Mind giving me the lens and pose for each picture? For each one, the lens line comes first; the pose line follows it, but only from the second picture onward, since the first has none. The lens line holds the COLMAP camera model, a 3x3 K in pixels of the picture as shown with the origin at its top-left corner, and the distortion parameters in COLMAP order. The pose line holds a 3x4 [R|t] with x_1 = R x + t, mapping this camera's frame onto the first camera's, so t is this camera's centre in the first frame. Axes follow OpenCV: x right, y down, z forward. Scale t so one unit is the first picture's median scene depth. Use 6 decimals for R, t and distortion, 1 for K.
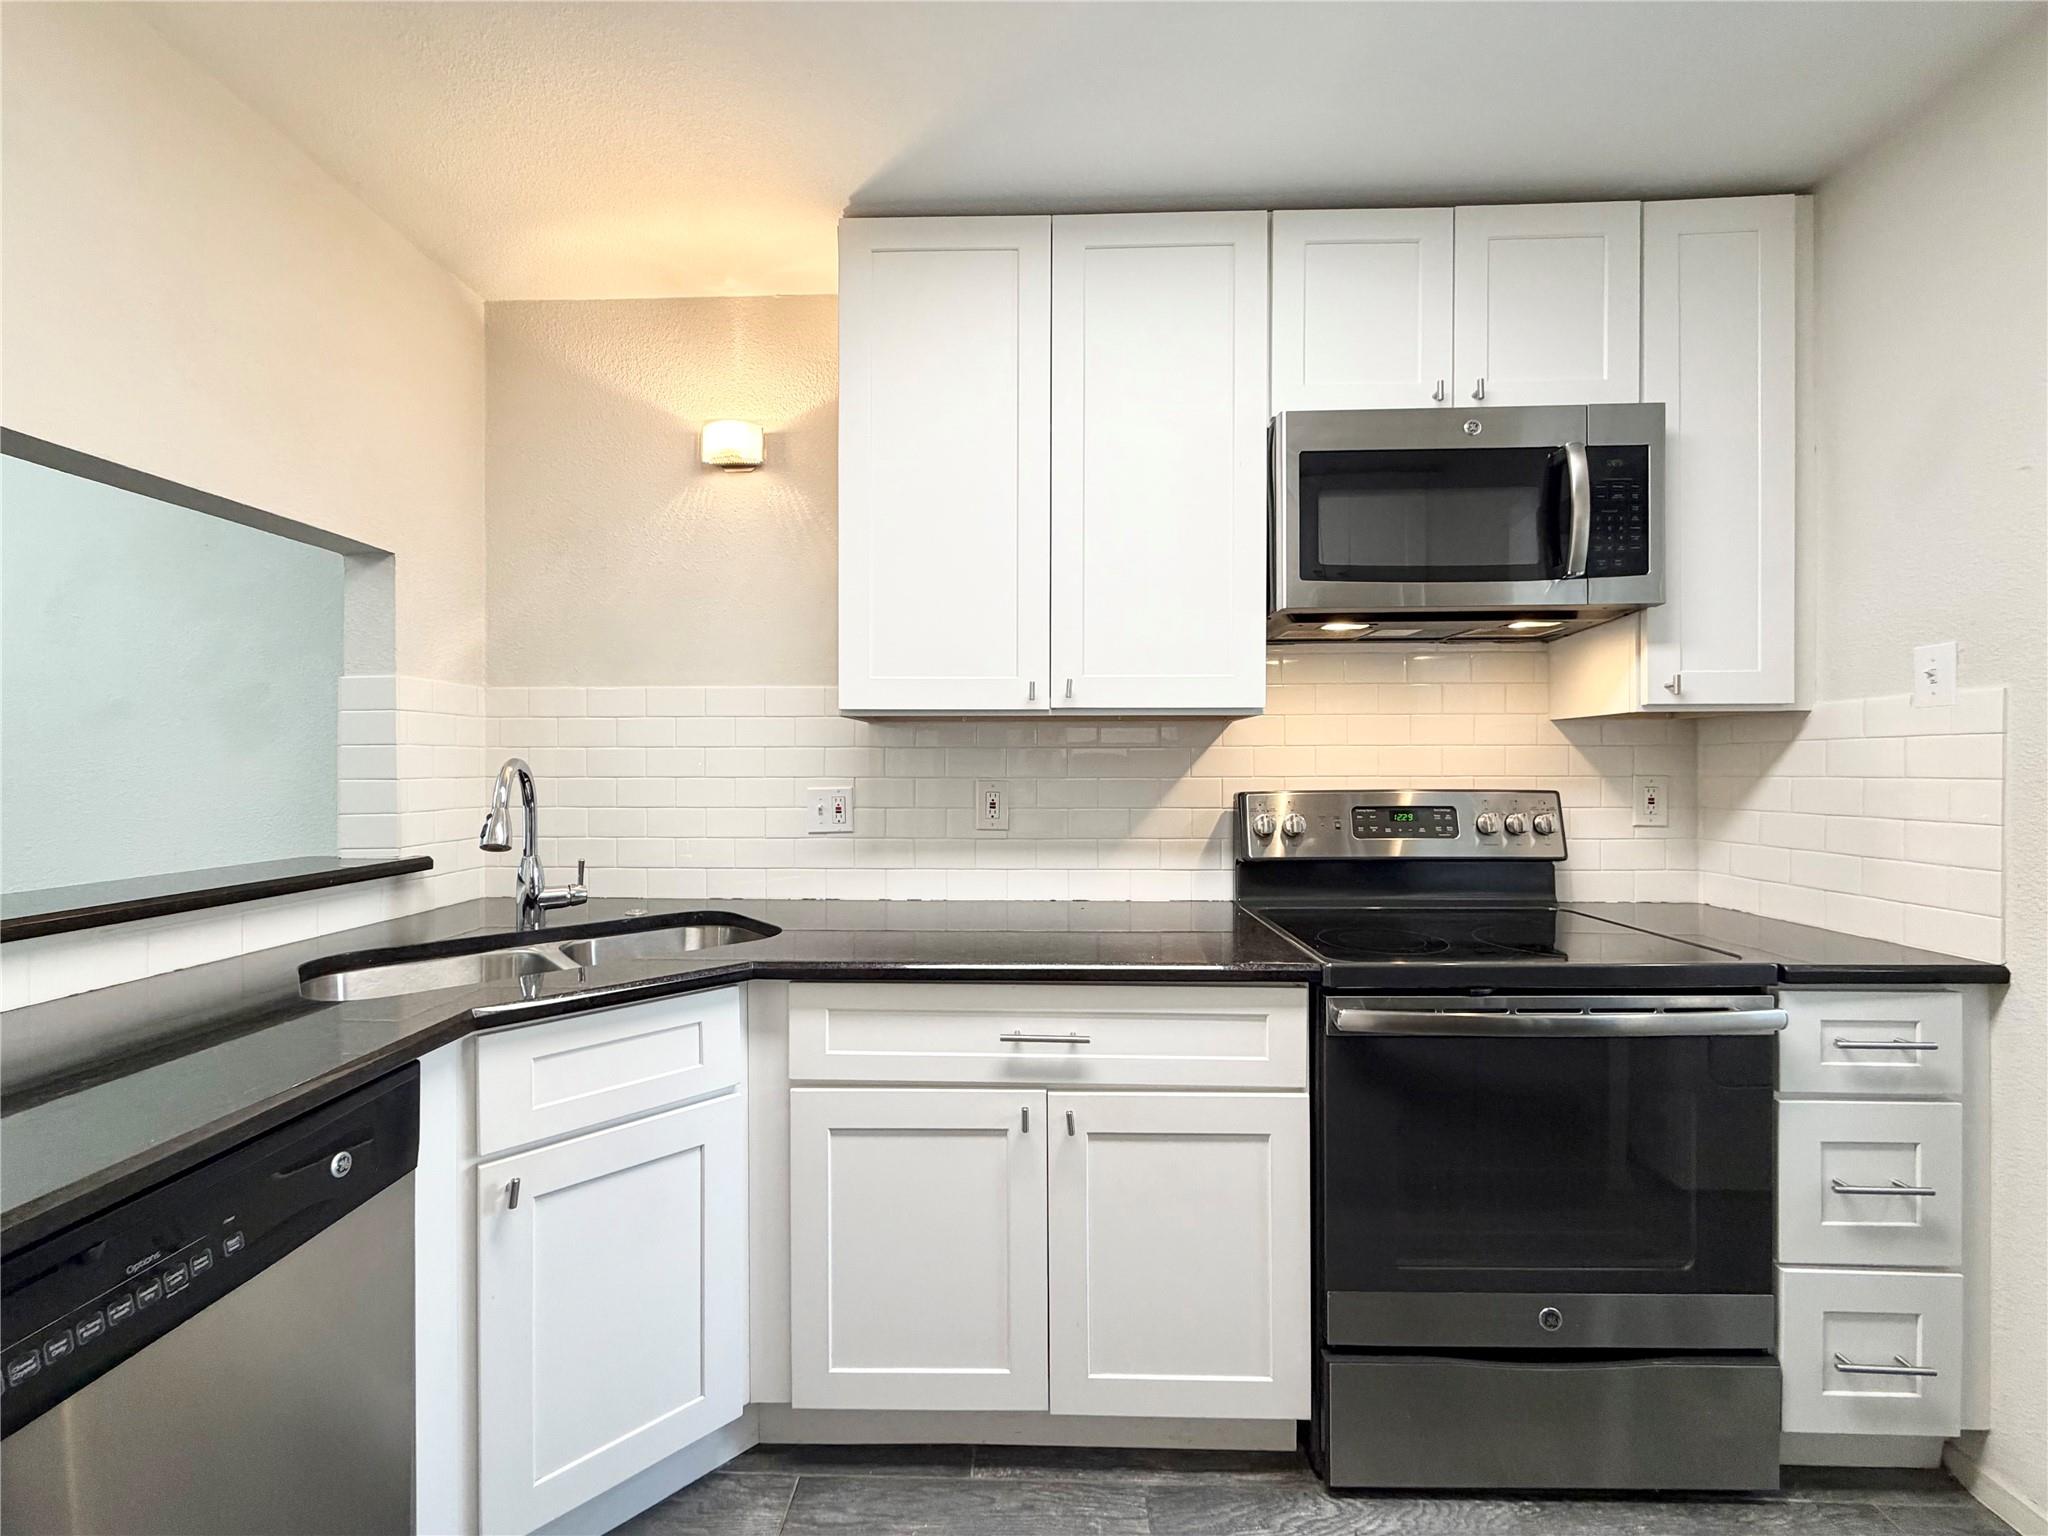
lens RADIAL K [[816.3, 0, 1023.3], [0, 816.3, 769.6], [0, 0, 1]] dist [0.001306, -0.000333]
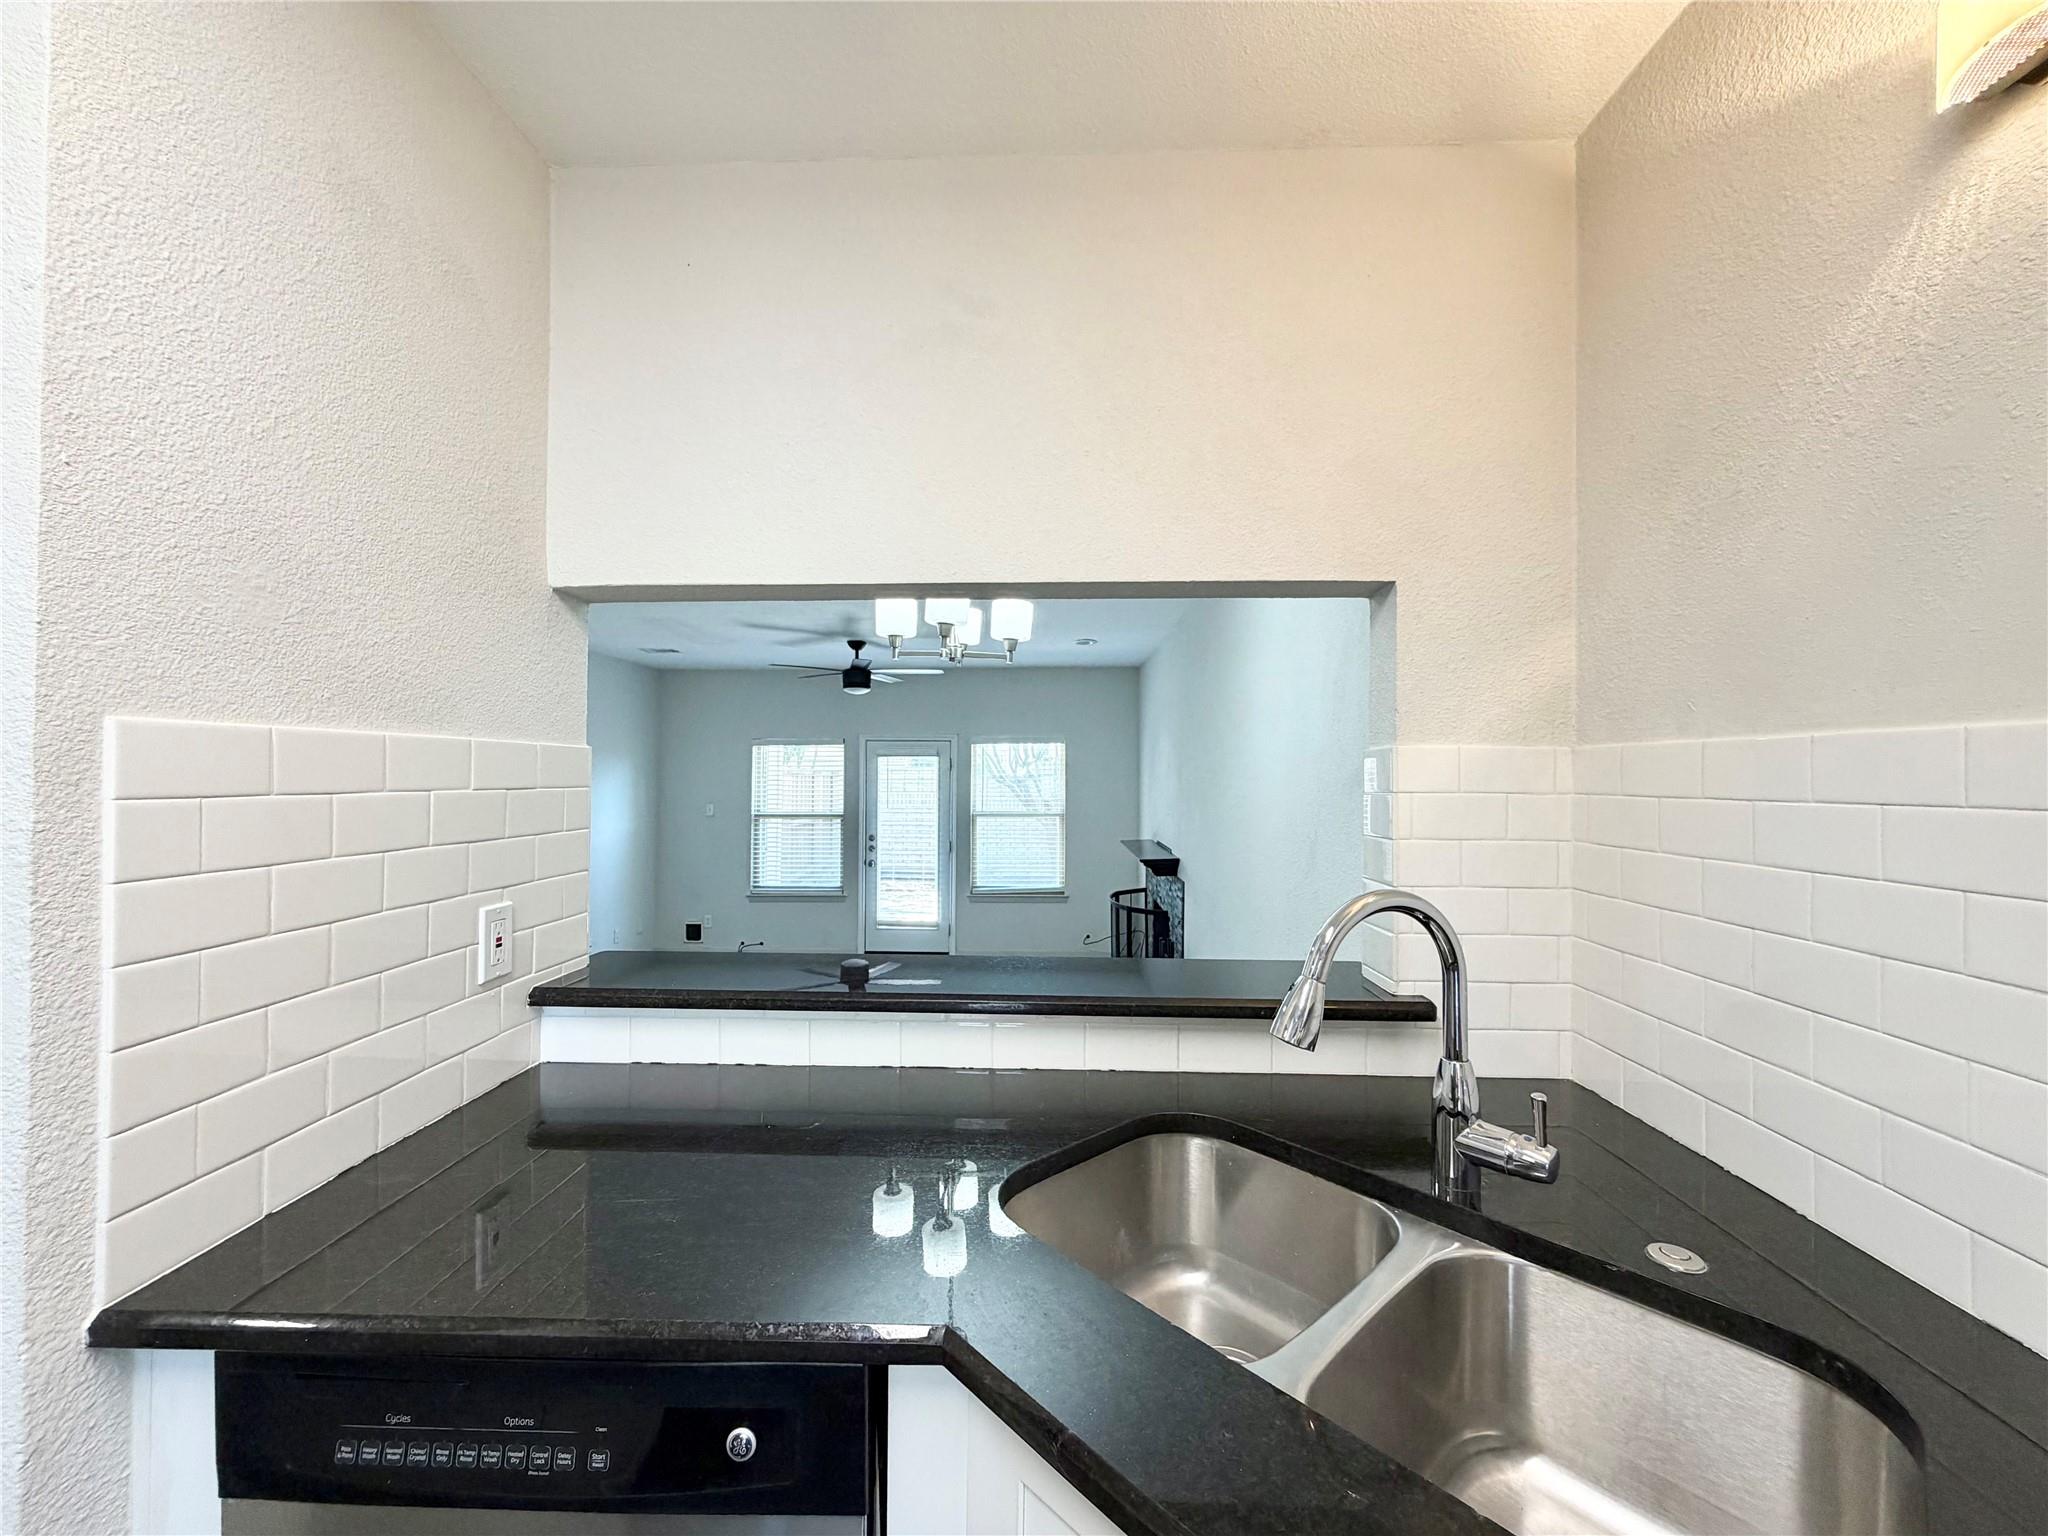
lens RADIAL K [[816.3, 0, 1023.3], [0, 816.3, 769.6], [0, 0, 1]] dist [0.001306, -0.000333]
pose [[-0.007454, -0.007393, -0.999945, -0.023884], [-0.011875, 0.999903, -0.007305, -0.075741], [0.999902, 0.011820, -0.007541, 0.603472]]
